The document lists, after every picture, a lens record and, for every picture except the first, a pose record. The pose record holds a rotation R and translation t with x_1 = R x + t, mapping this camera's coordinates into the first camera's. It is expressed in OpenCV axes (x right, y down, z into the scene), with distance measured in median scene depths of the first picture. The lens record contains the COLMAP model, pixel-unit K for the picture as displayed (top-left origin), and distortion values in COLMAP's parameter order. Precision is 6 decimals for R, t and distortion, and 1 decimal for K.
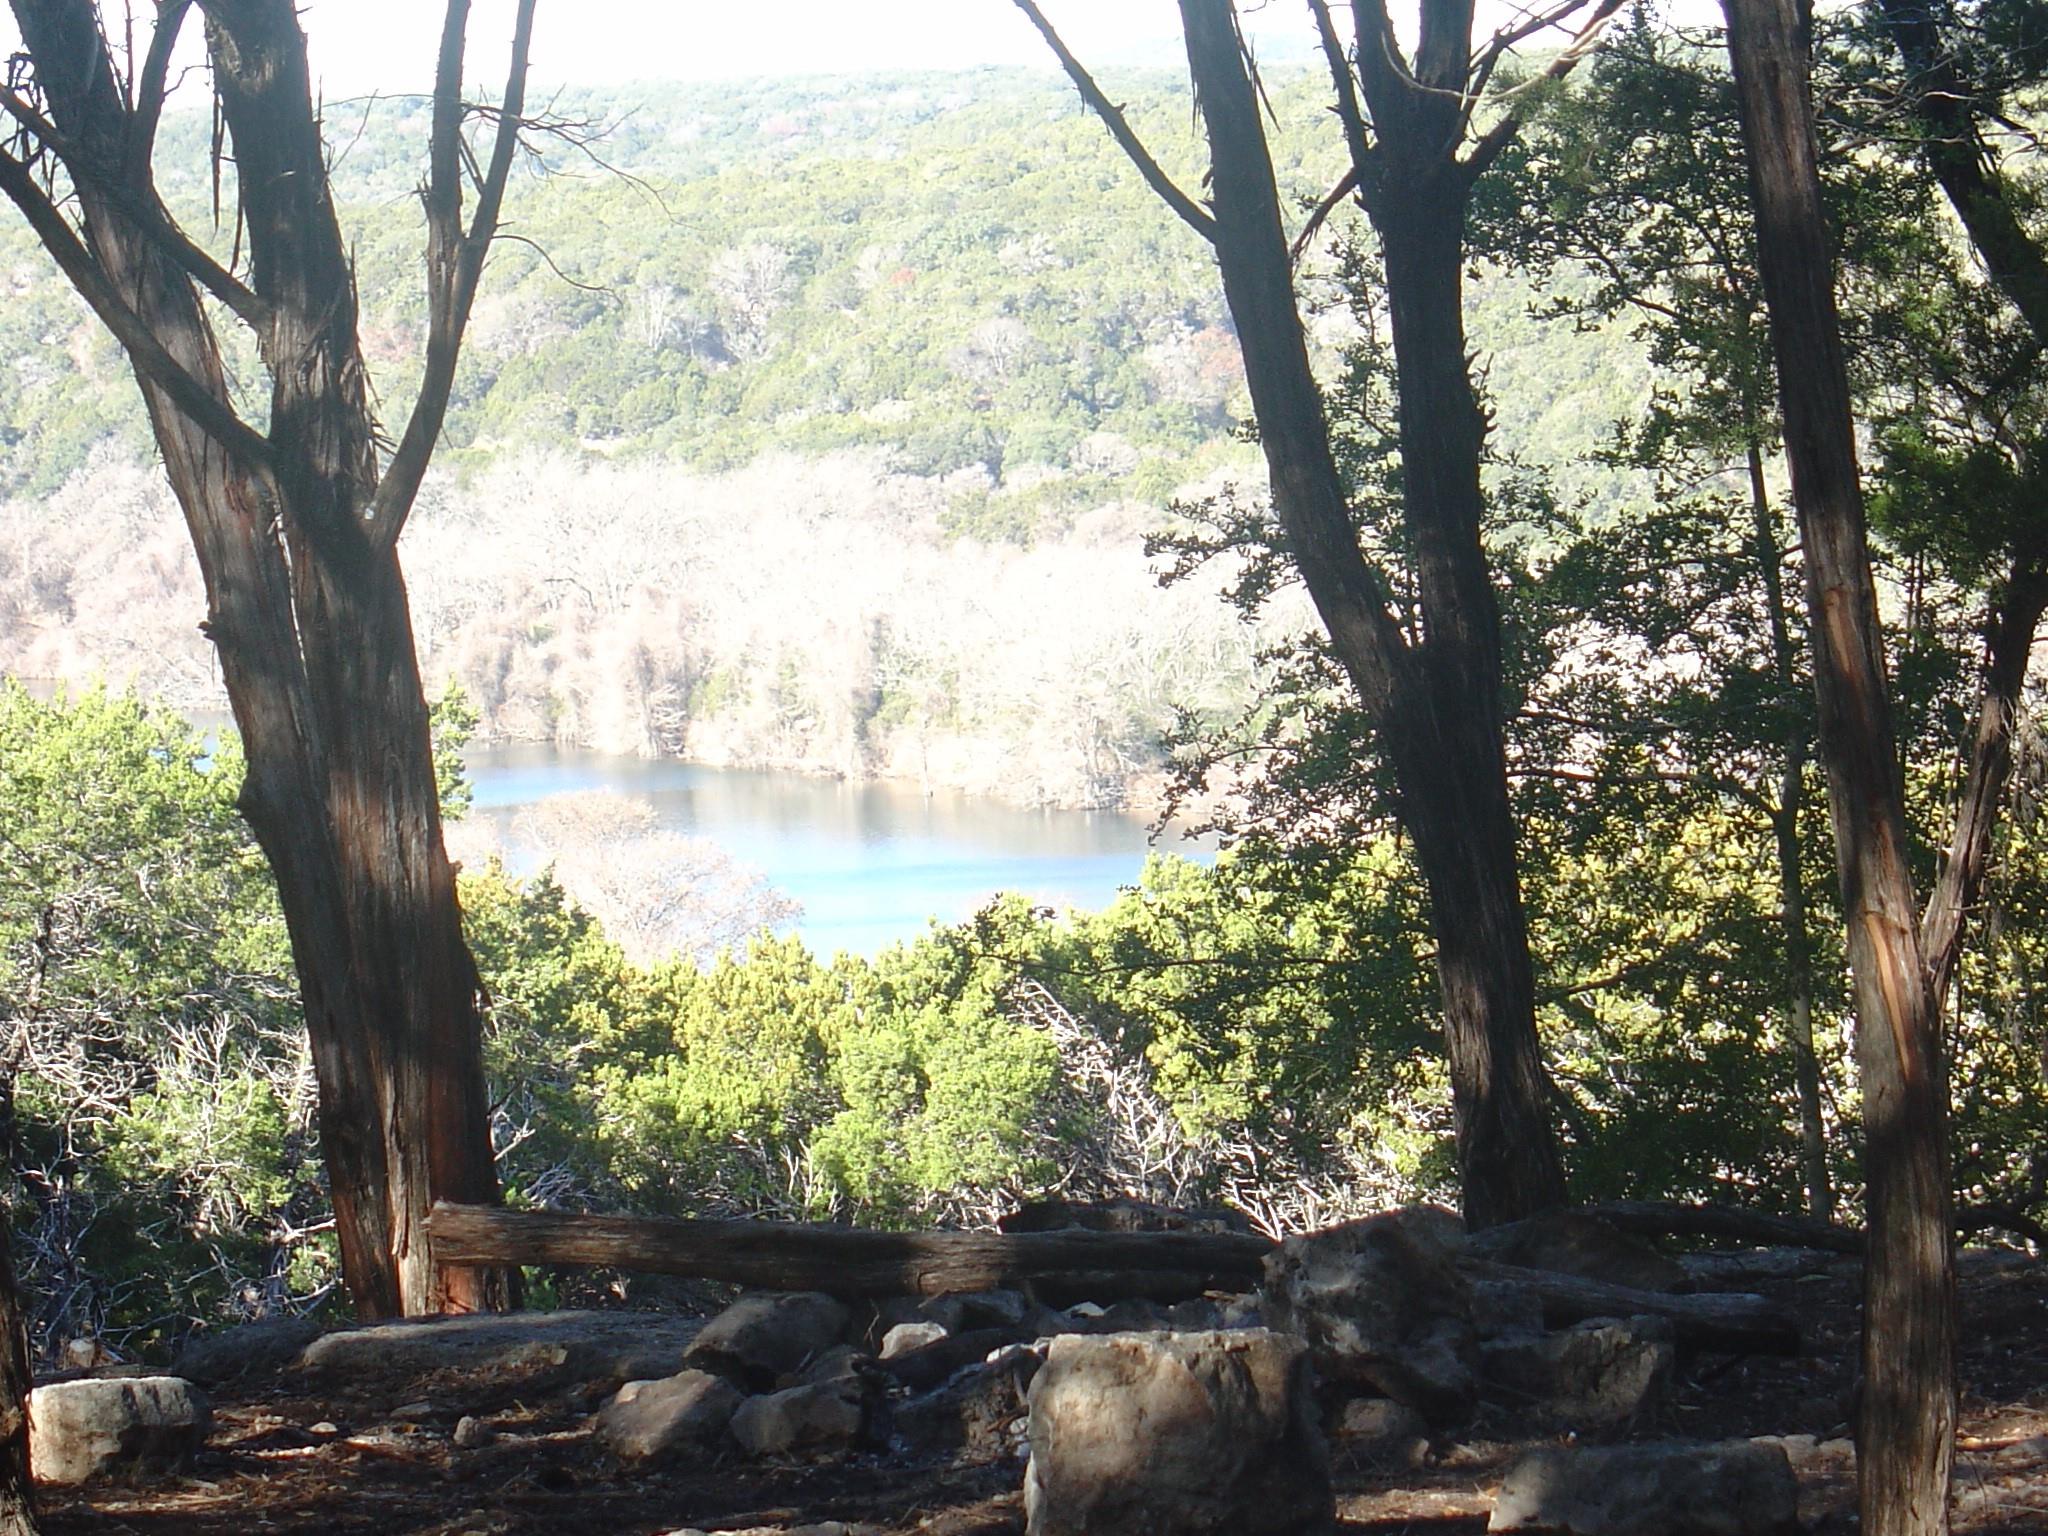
lens RADIAL K [[9528.6, 0, 1024.0], [0, 9528.6, 768.0], [0, 0, 1]] dist [0.465002, 7.661316]
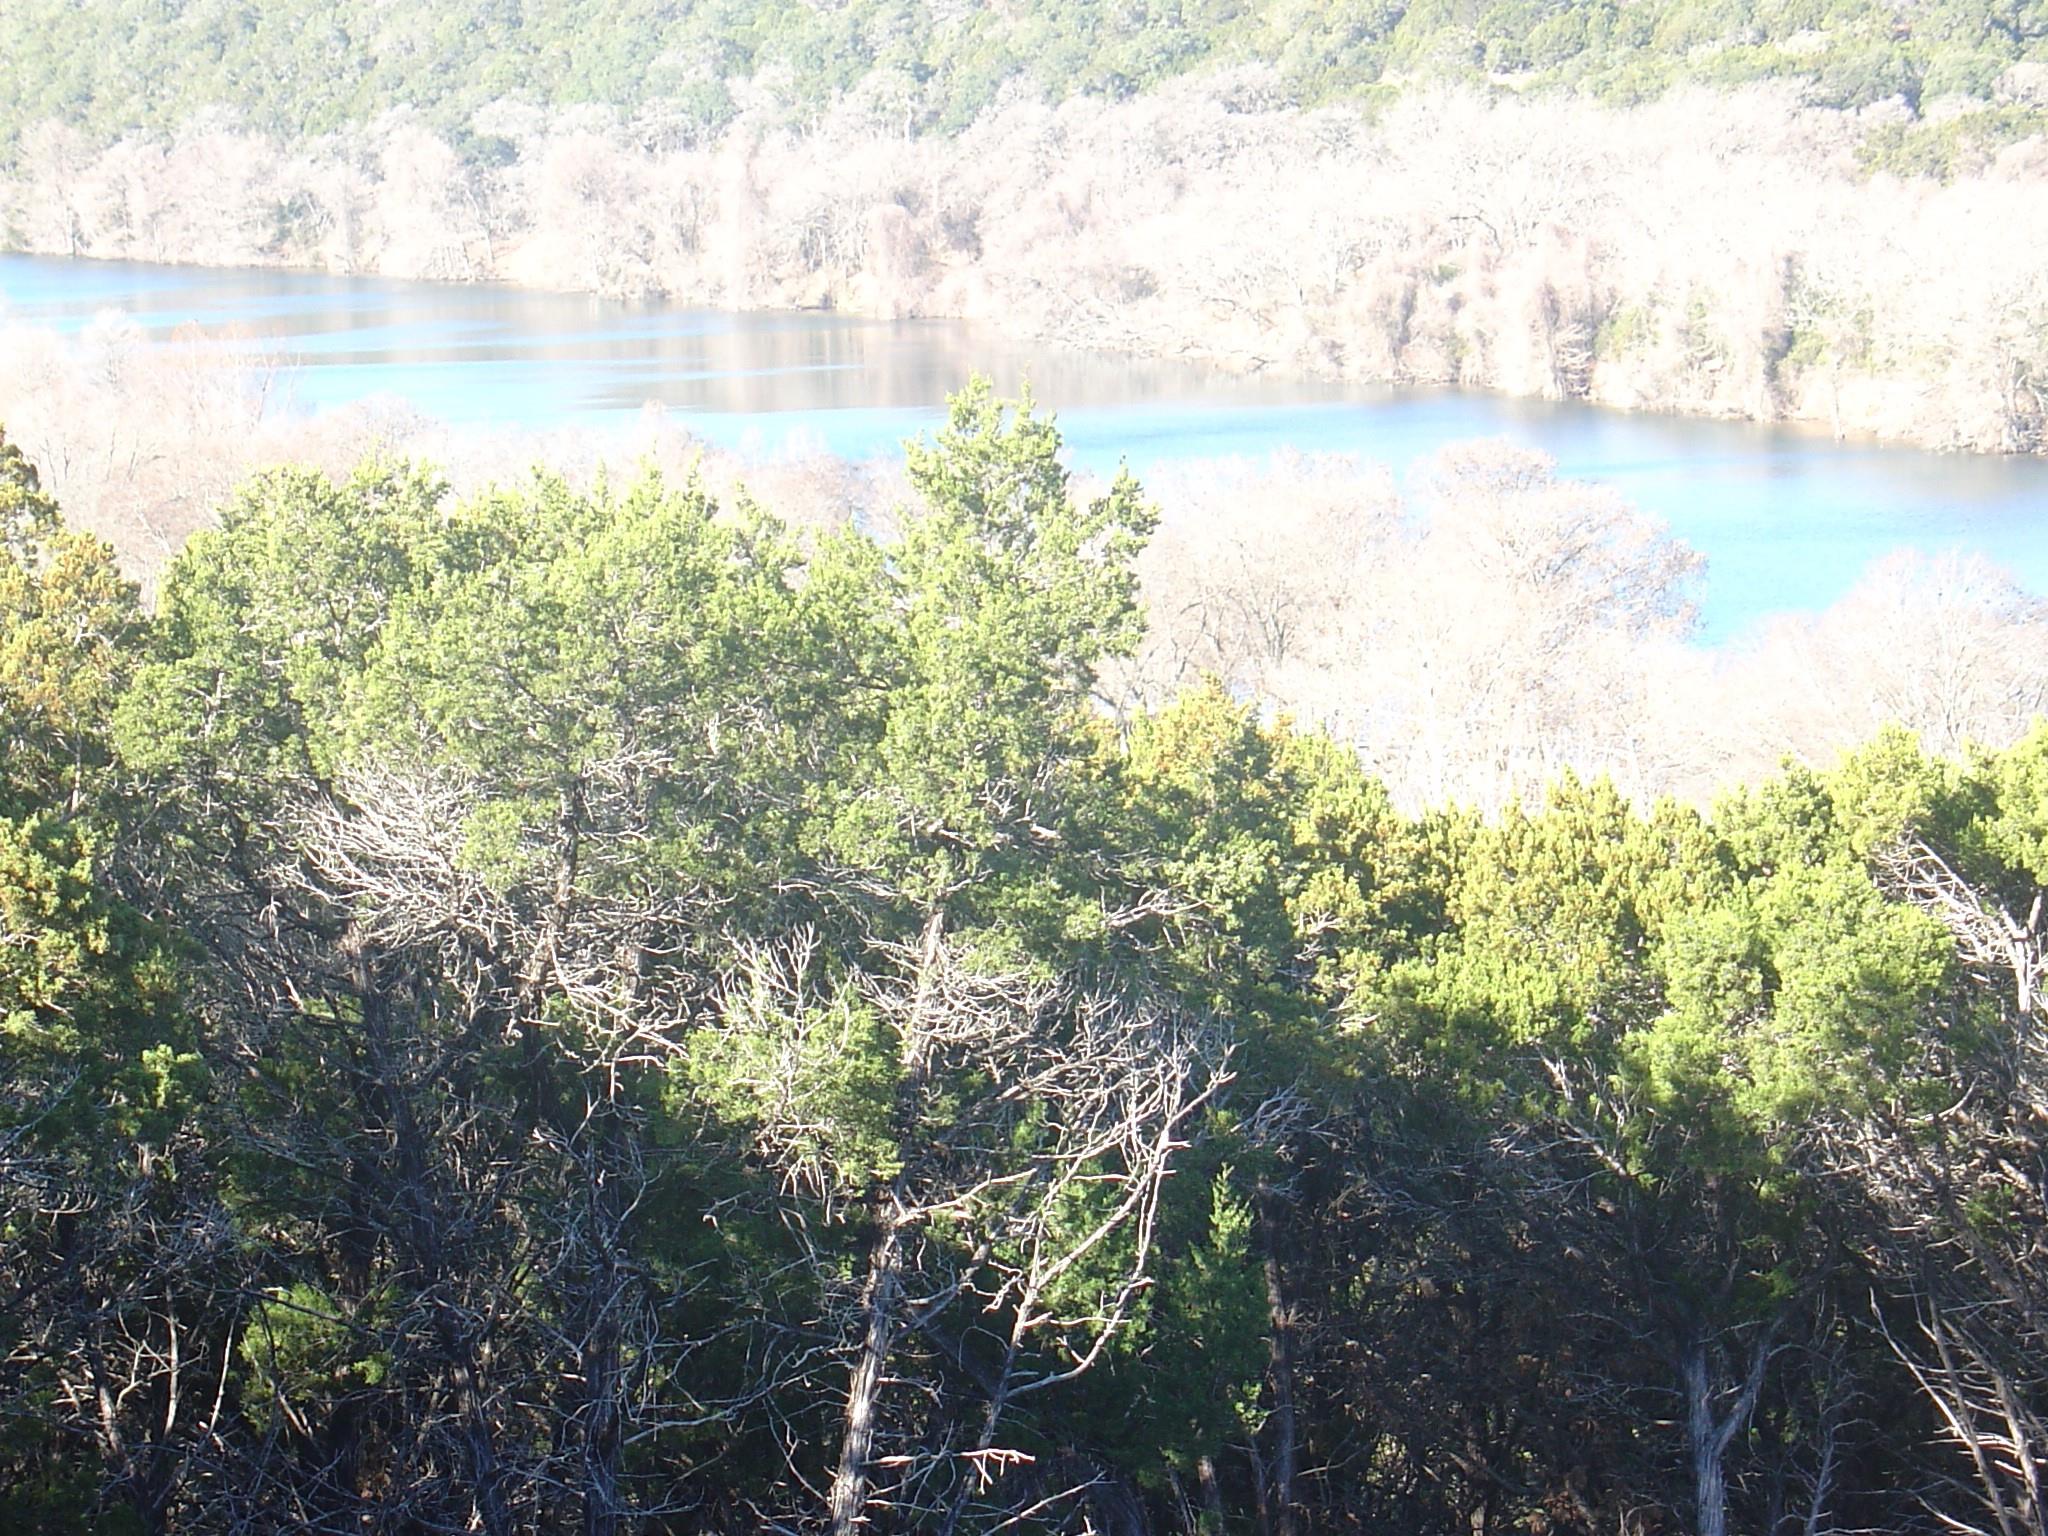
lens RADIAL K [[9528.6, 0, 1024.0], [0, 9528.6, 768.0], [0, 0, 1]] dist [0.465002, 7.661316]
pose [[0.995457, 0.005931, -0.095031, 0.002387], [-0.002296, 0.999263, 0.038314, -0.012746], [0.095189, -0.037922, 0.994737, 0.236659]]
